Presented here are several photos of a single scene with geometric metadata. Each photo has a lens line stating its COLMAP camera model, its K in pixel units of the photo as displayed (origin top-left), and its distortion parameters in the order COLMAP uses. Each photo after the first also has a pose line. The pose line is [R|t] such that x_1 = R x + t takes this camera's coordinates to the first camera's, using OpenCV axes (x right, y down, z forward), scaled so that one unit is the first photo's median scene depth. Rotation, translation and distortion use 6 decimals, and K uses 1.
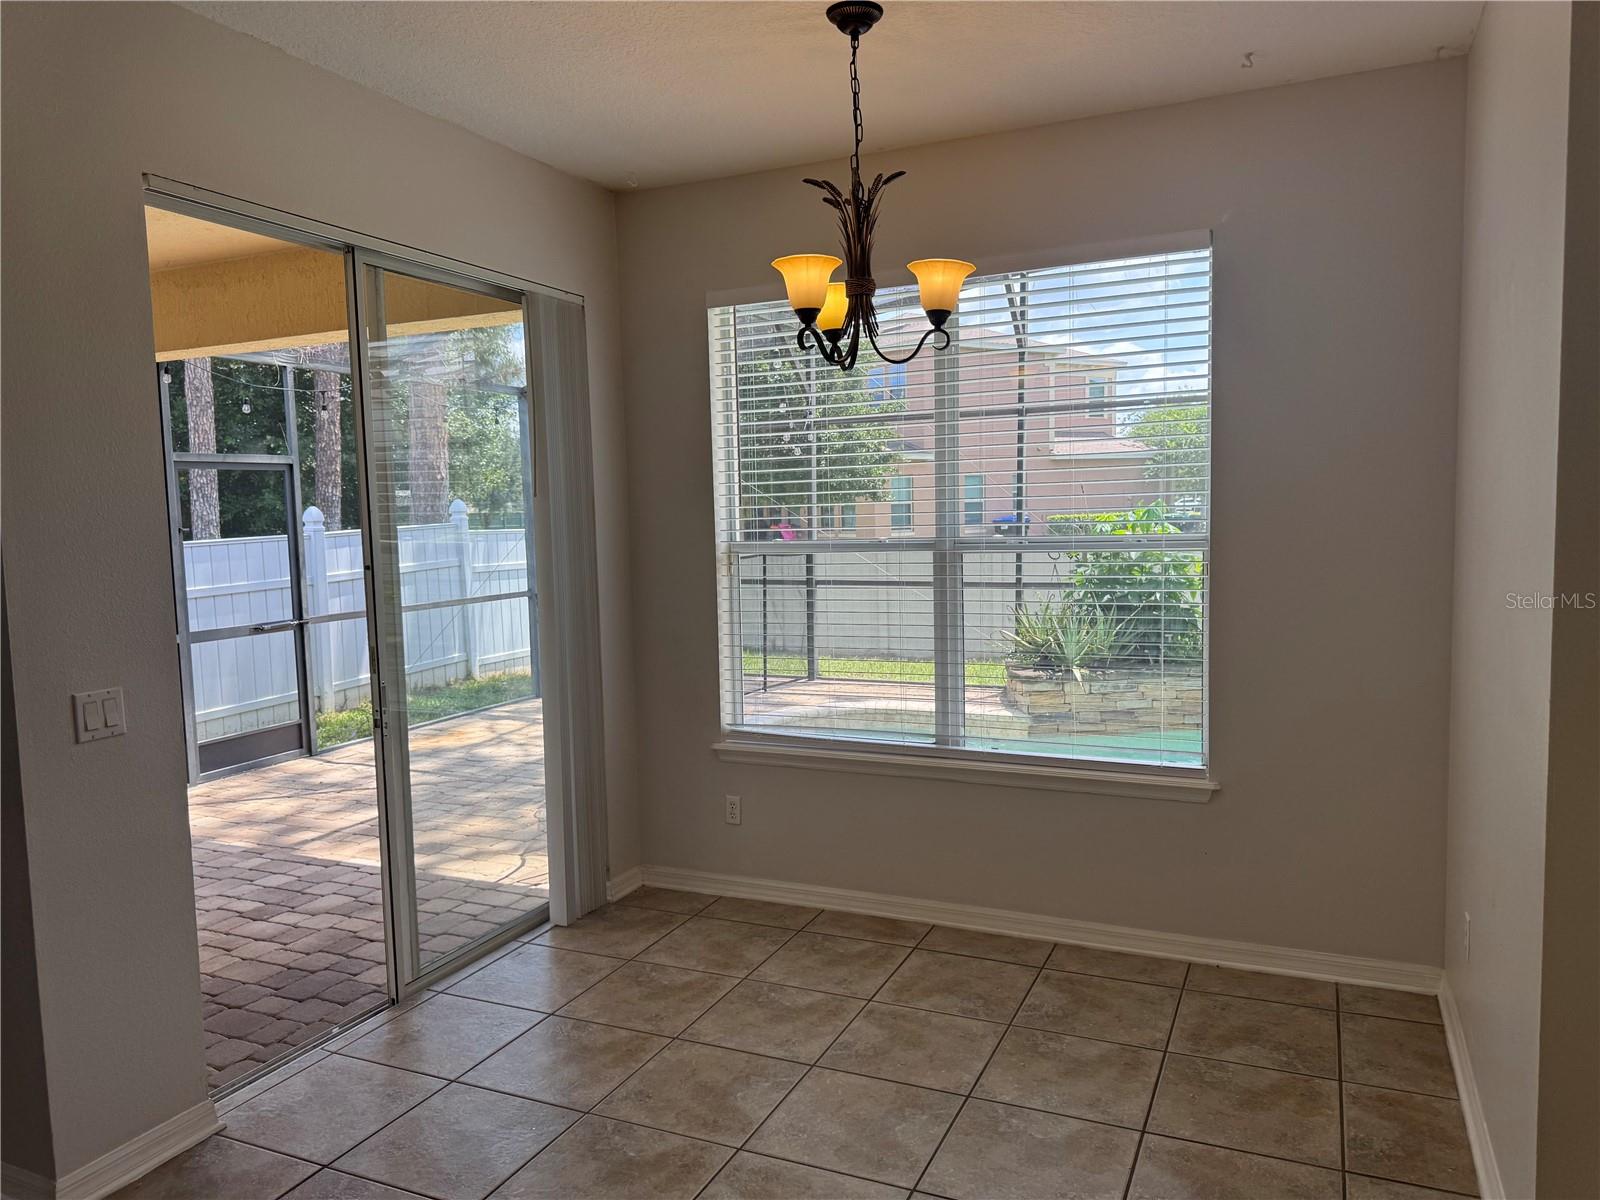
lens RADIAL K [[1120.7, 0, 792.8], [0, 1120.7, 606.0], [0, 0, 1]] dist [0.109339, -0.177508]
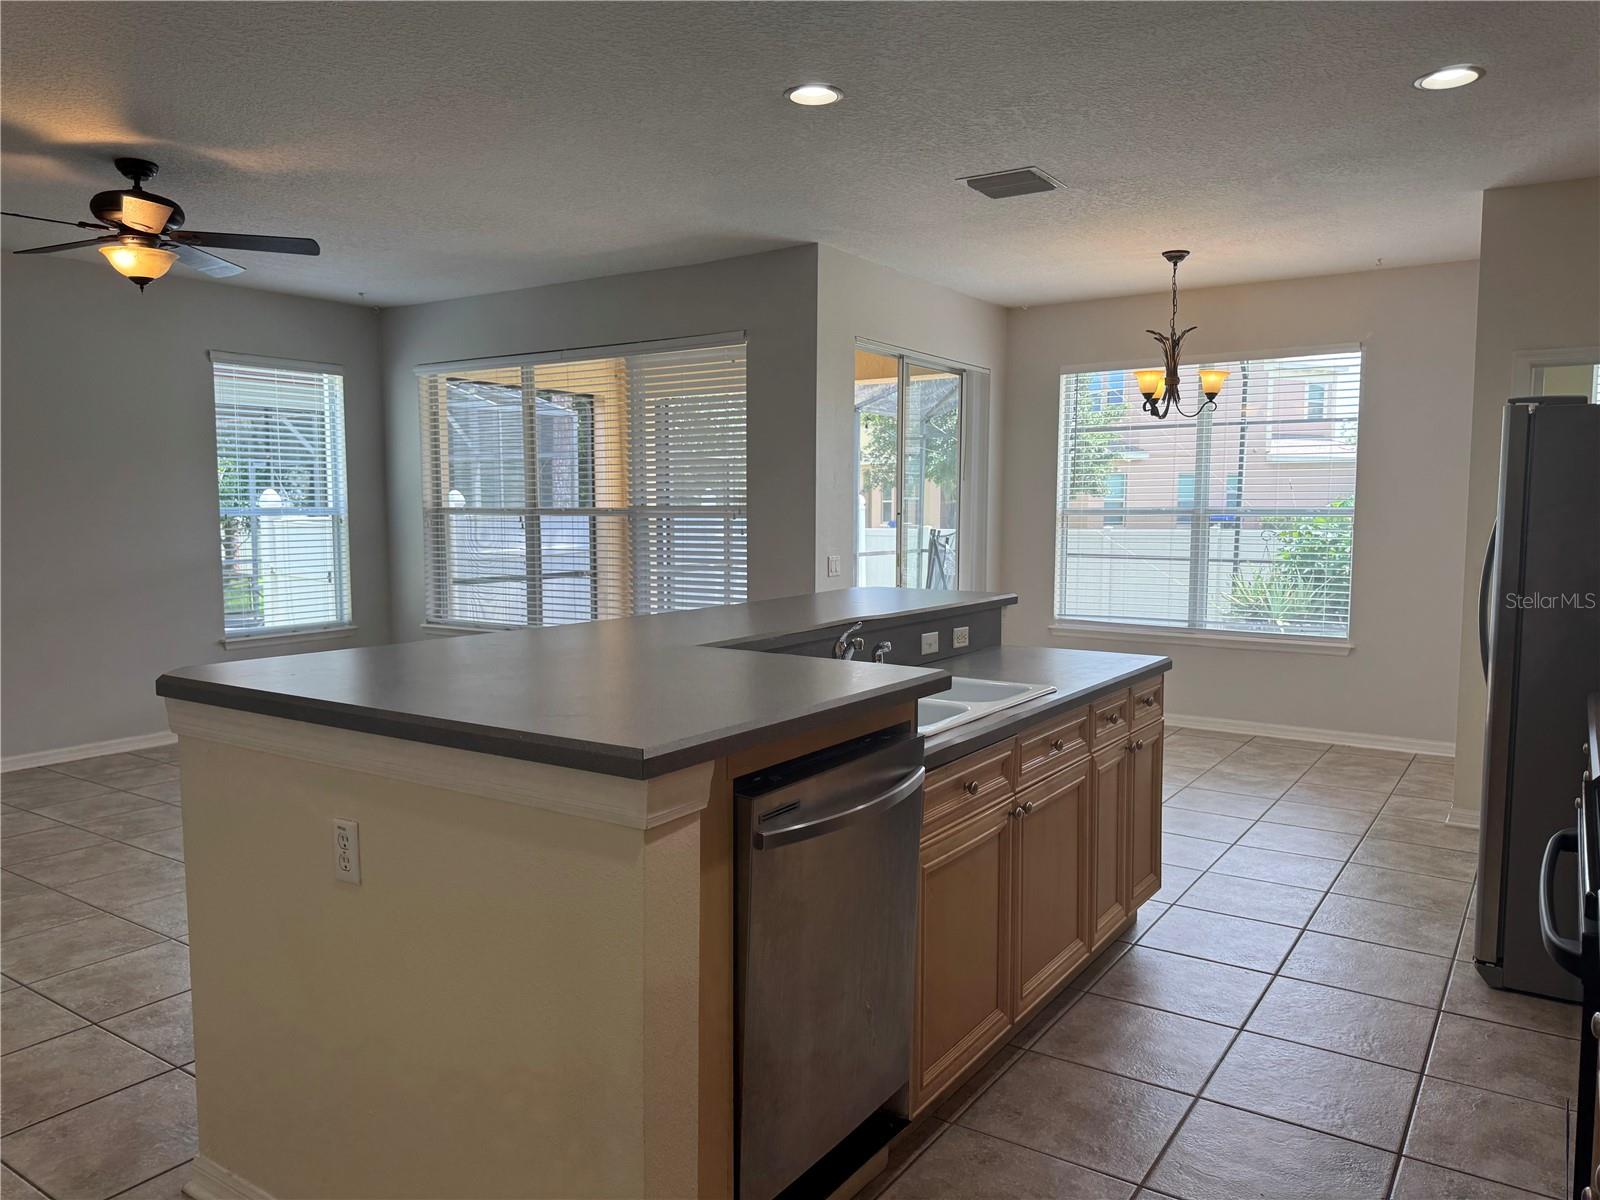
lens RADIAL K [[1120.7, 0, 792.8], [0, 1120.7, 606.0], [0, 0, 1]] dist [0.109339, -0.177508]
pose [[0.985466, 0.040360, -0.165007, -0.209616], [-0.039709, 0.999185, 0.007245, 0.115307], [0.165165, -0.000587, 0.986266, -0.929200]]
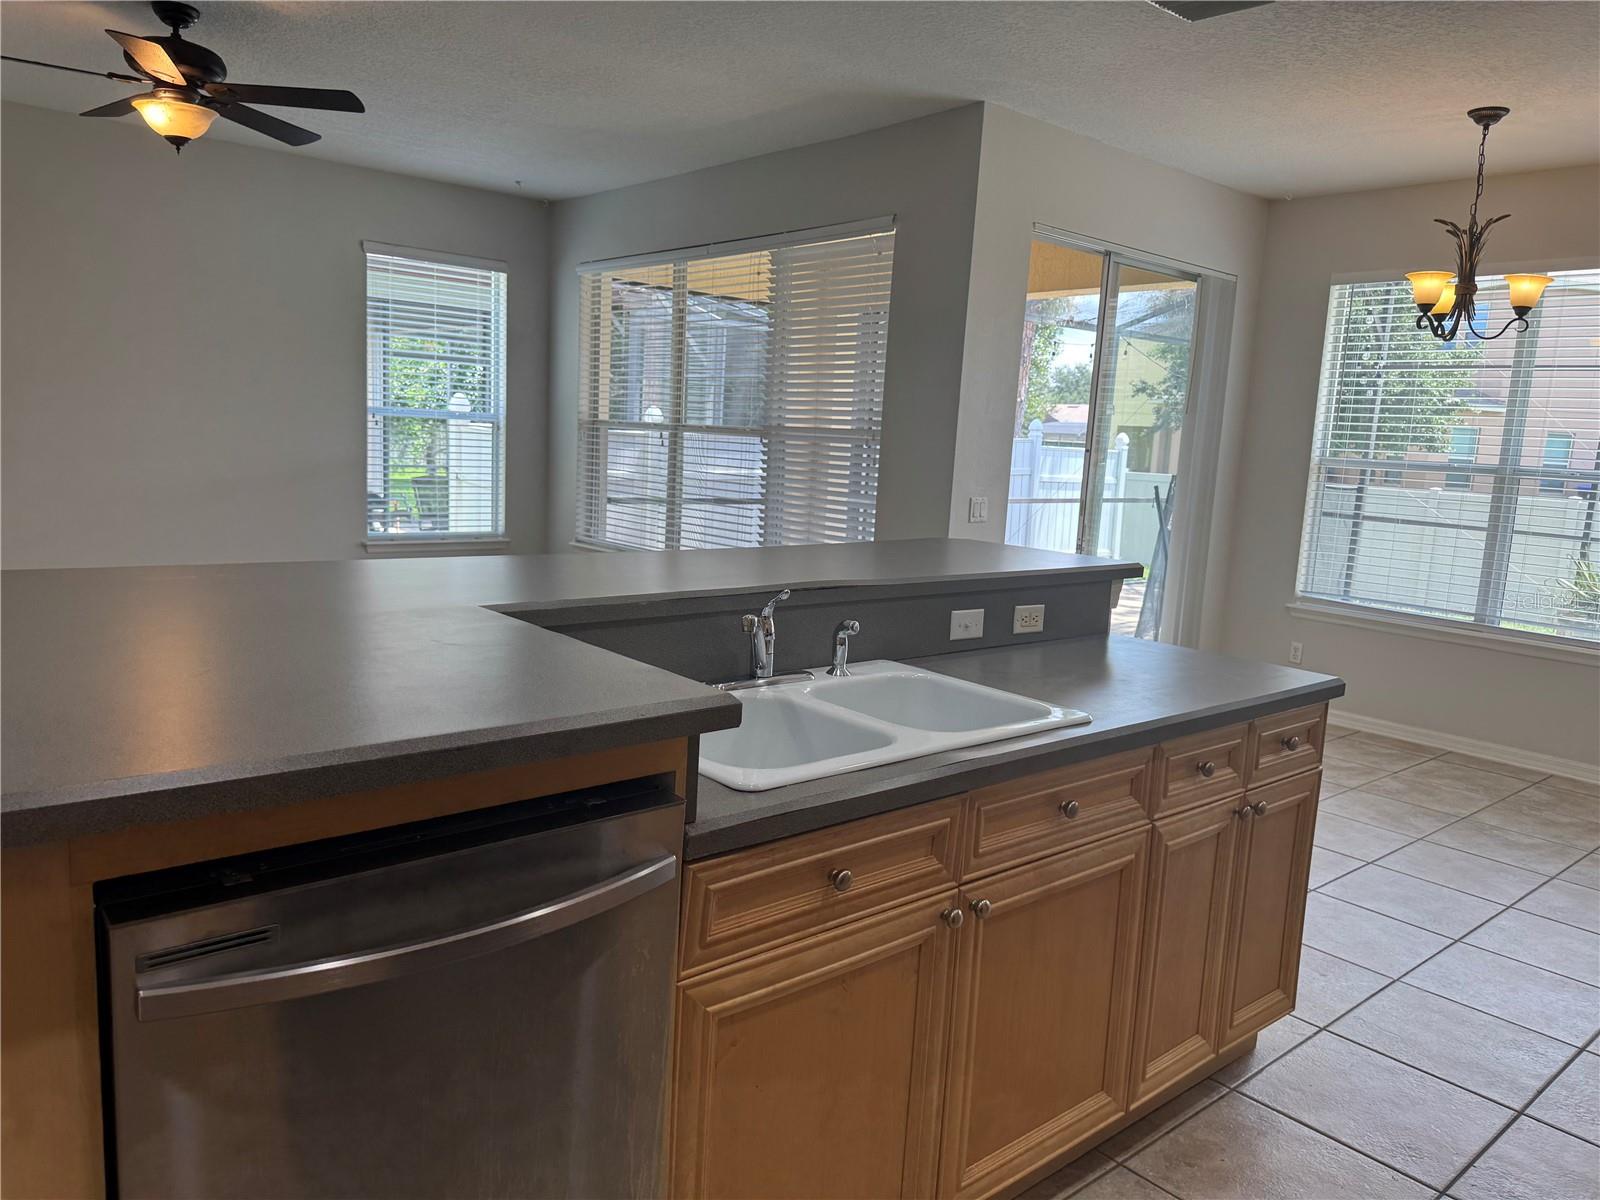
lens RADIAL K [[1134.6, 0, 793.5], [0, 1134.6, 592.7], [0, 0, 1]] dist [0.023214, -0.027333]
pose [[0.905206, 0.132093, -0.403922, -0.067892], [-0.112192, 0.991026, 0.072665, 0.091463], [0.409896, -0.020460, 0.911903, -0.621413]]
